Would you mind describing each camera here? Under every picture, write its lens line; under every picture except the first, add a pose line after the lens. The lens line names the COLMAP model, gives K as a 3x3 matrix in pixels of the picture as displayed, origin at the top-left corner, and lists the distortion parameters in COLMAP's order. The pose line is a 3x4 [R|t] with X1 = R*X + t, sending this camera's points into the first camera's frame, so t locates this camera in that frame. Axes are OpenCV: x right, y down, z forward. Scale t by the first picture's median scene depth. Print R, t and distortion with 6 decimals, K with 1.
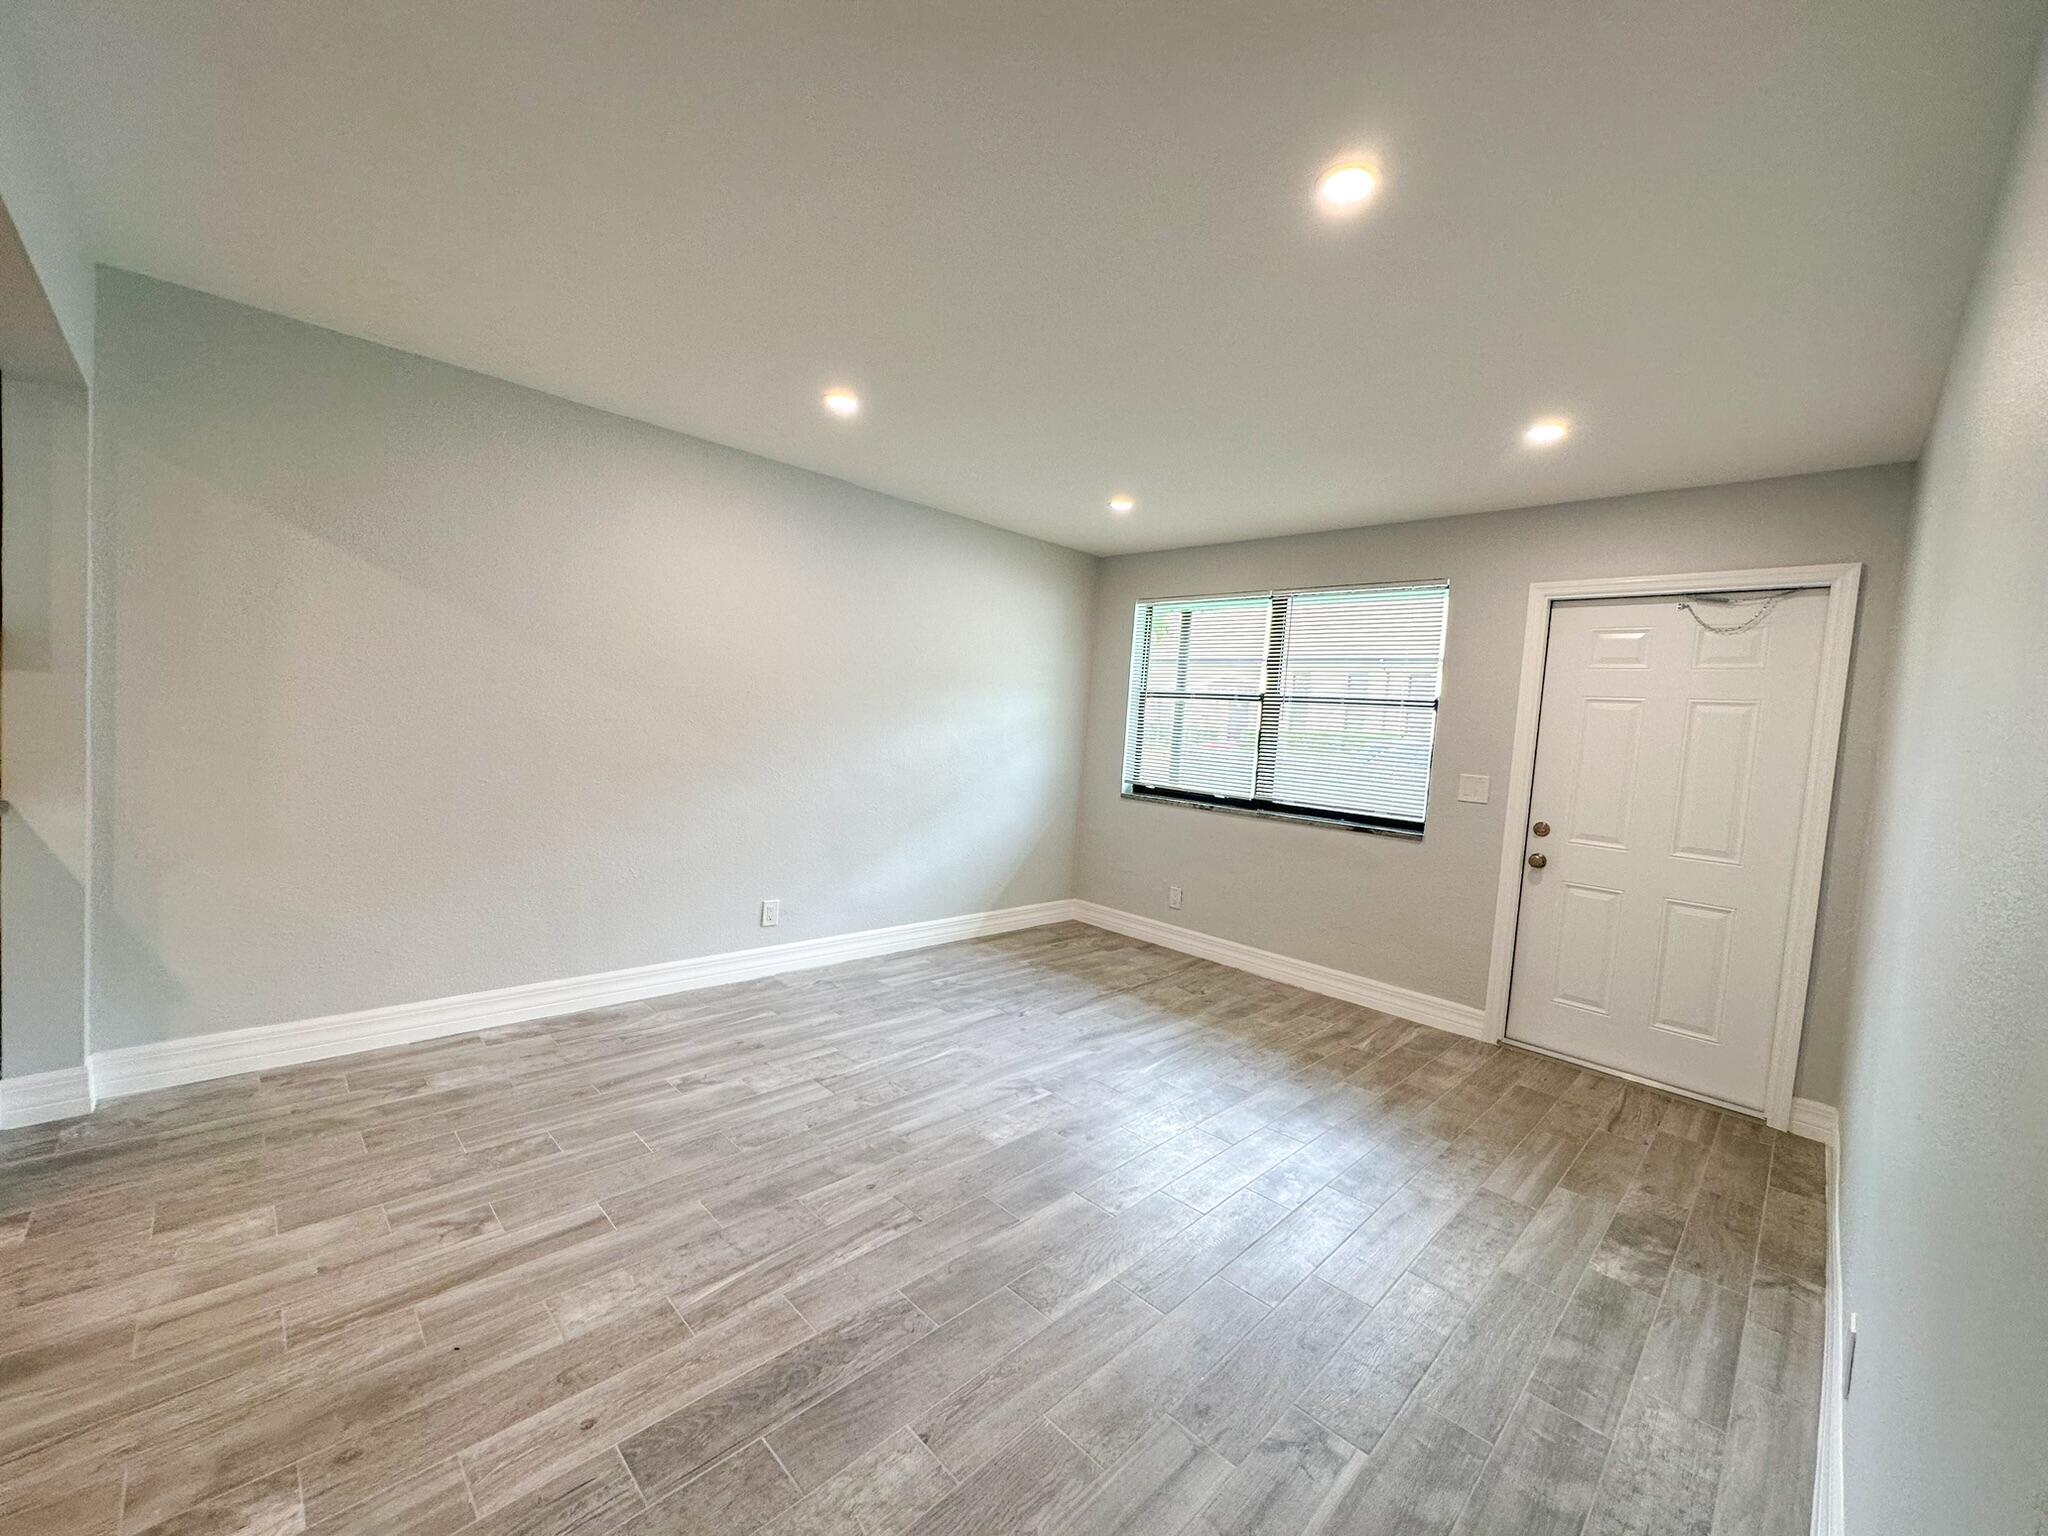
lens RADIAL K [[812.0, 0, 1027.3], [0, 812.0, 766.1], [0, 0, 1]] dist [-0.001216, 0.000367]
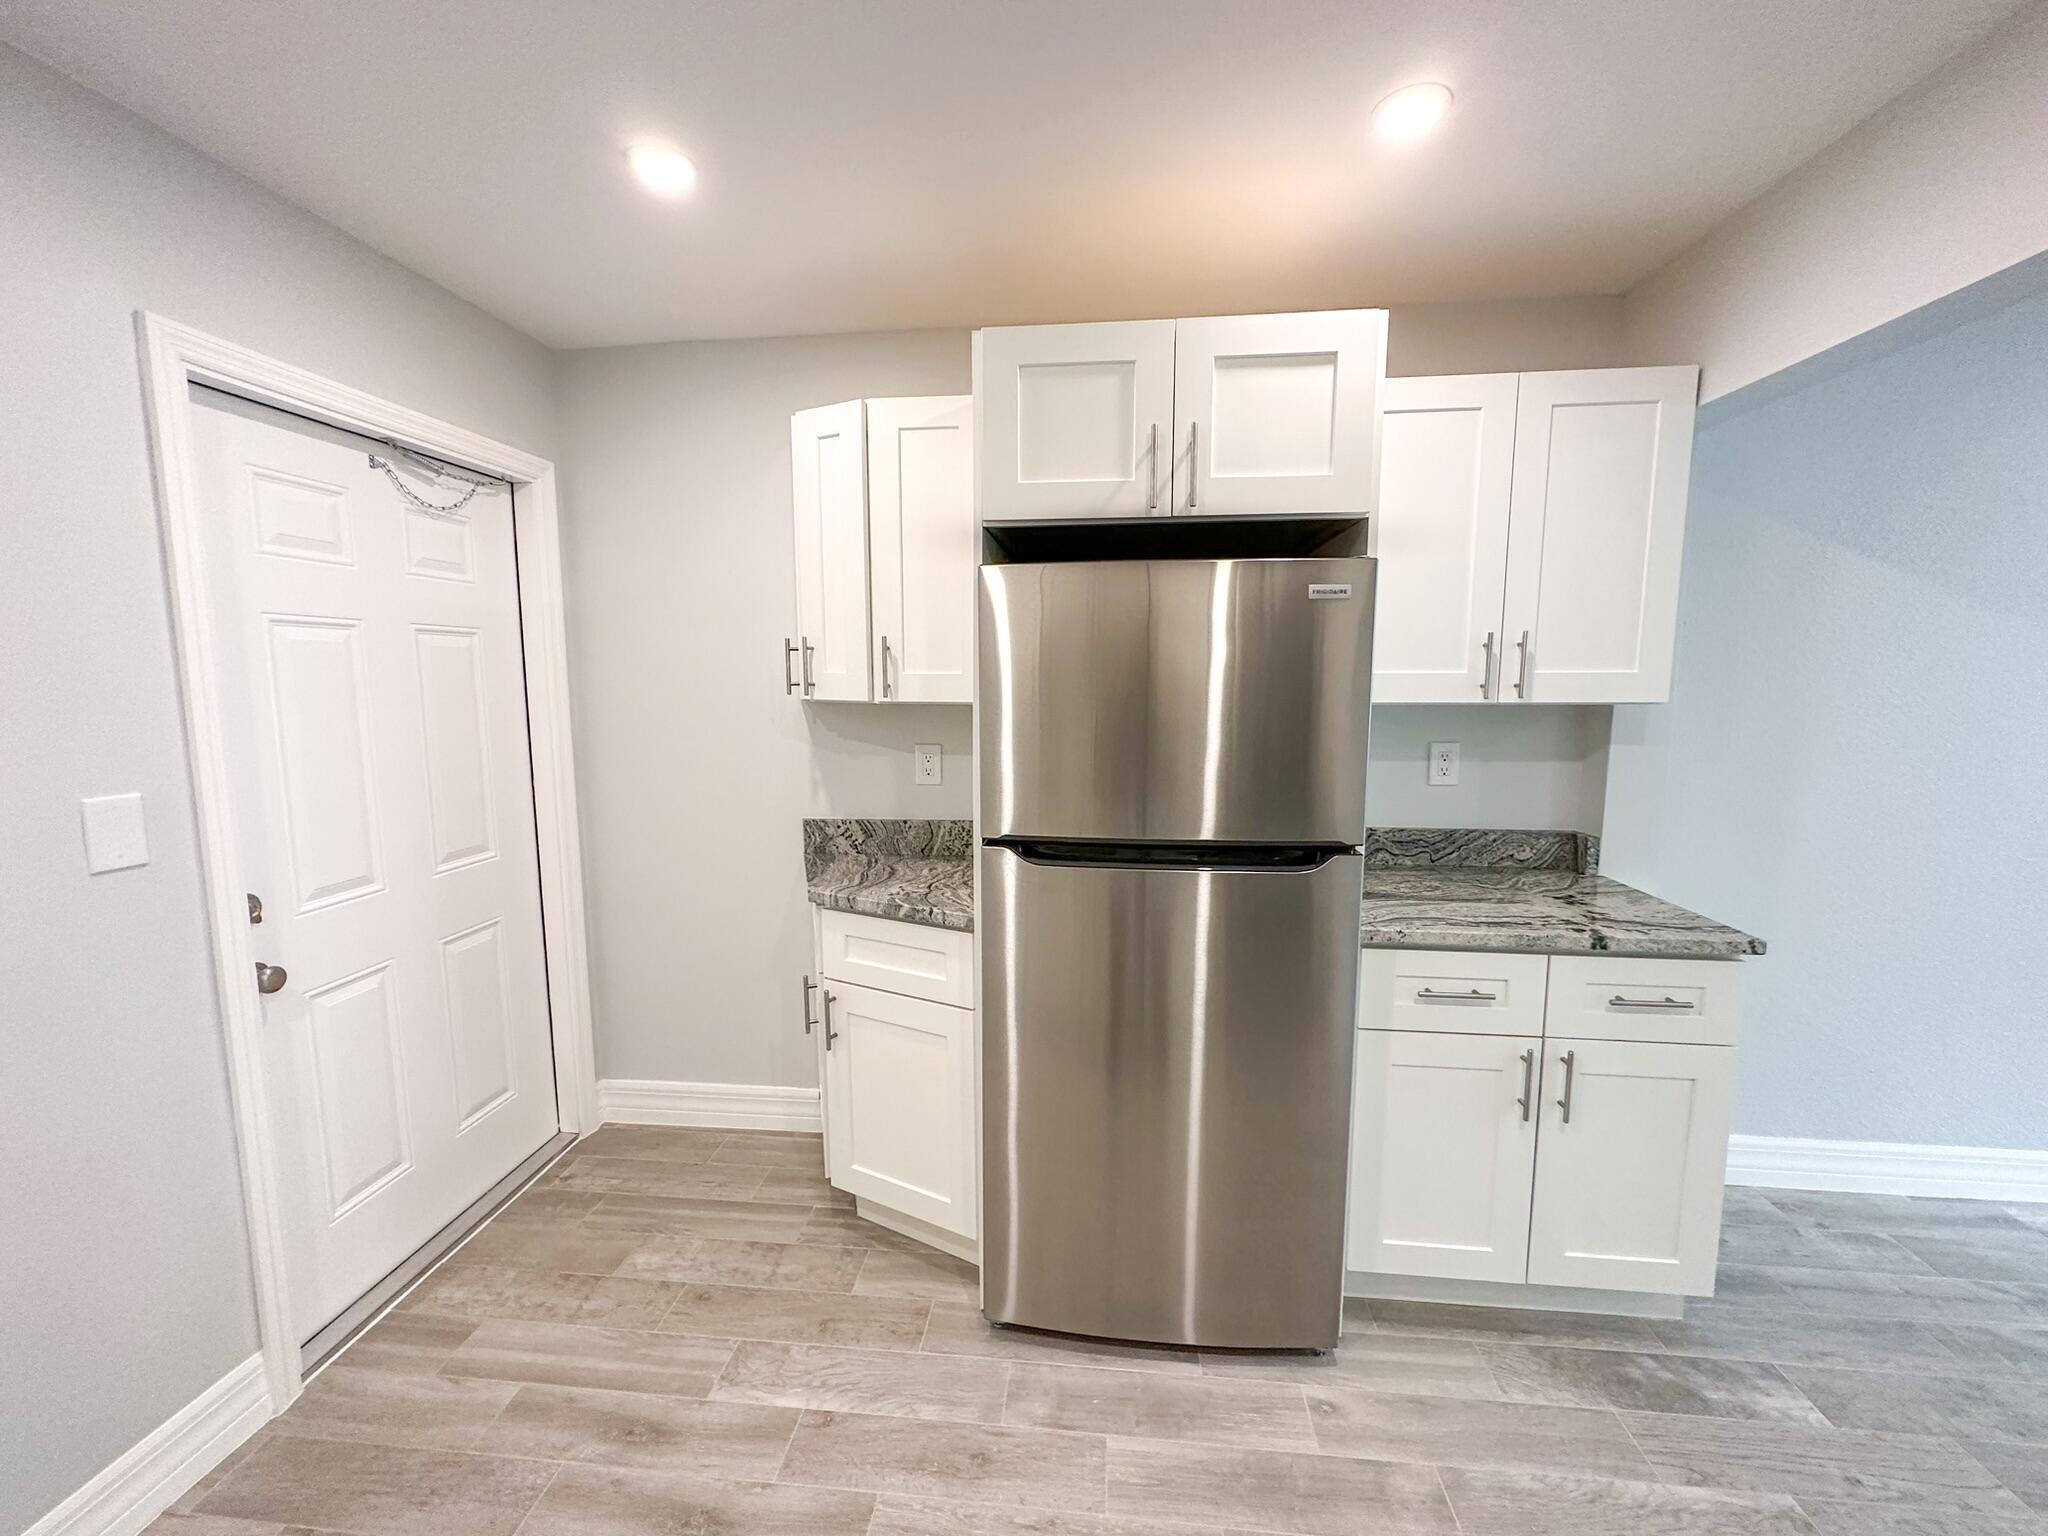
lens RADIAL K [[812.0, 0, 1027.3], [0, 812.0, 766.1], [0, 0, 1]] dist [-0.001216, 0.000367]
pose [[0.628765, 0.018567, -0.777374, -0.660664], [0.003184, 0.999645, 0.026451, -0.084885], [0.777589, -0.019107, 0.628482, -0.117548]]
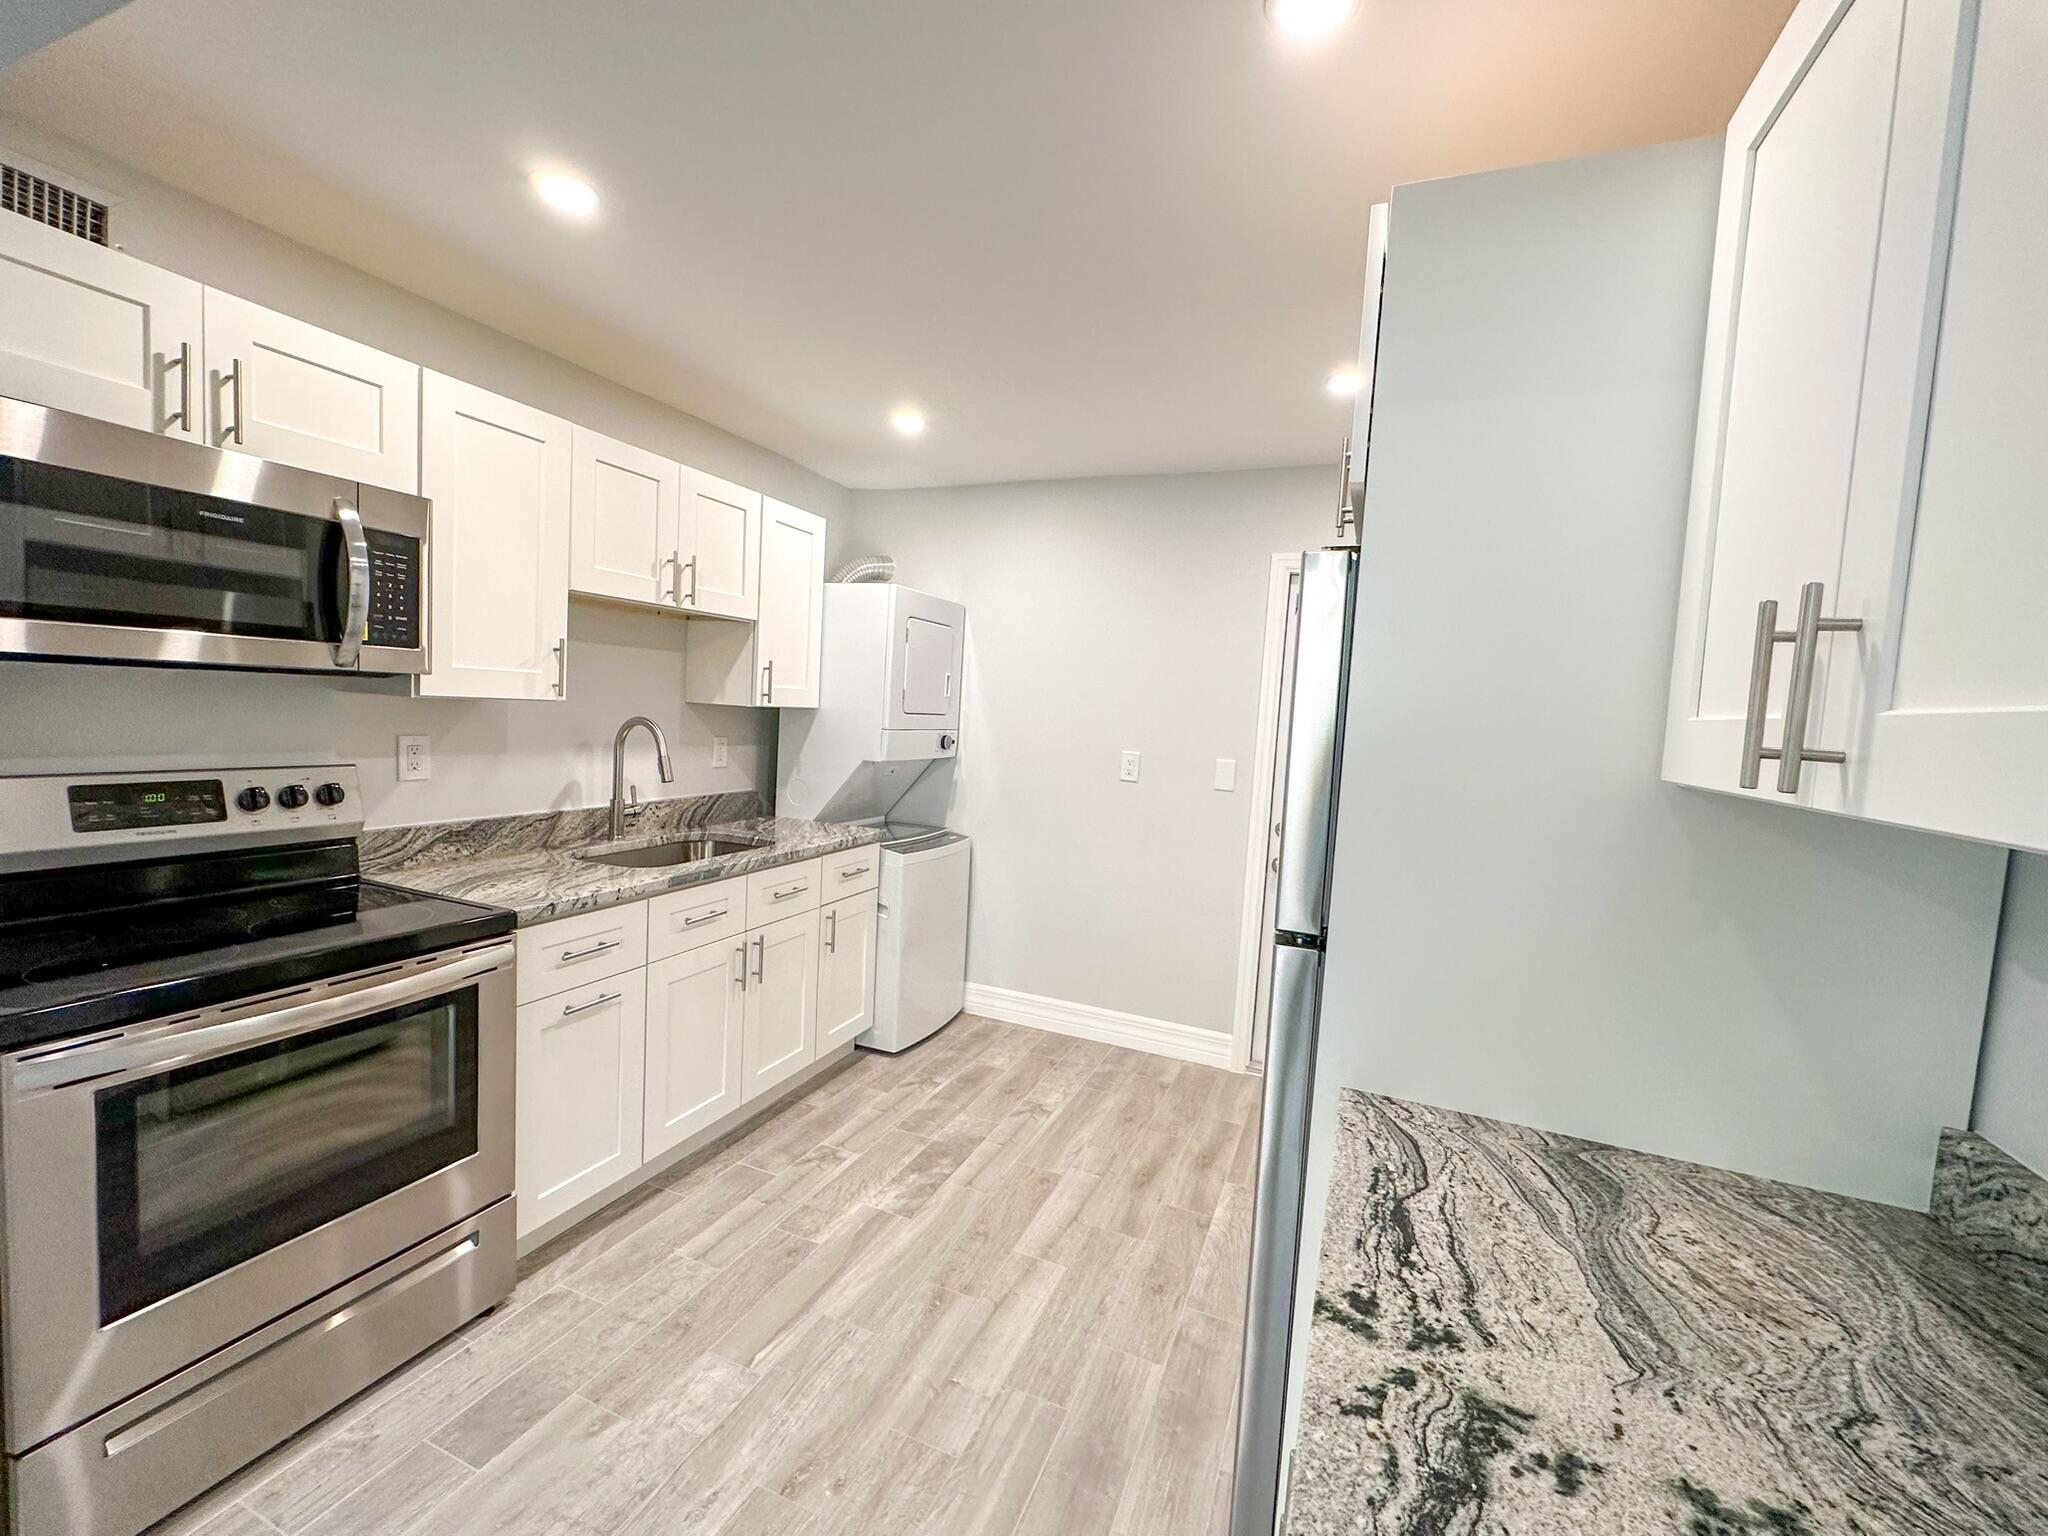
lens RADIAL K [[832.0, 0, 1038.2], [0, 832.0, 763.8], [0, 0, 1]] dist [0.000264, 0.000220]
pose [[-0.913633, -0.094225, -0.395470, -0.658276], [-0.141517, 0.985642, 0.092098, -0.118755], [0.381114, 0.140109, -0.913850, 0.679625]]
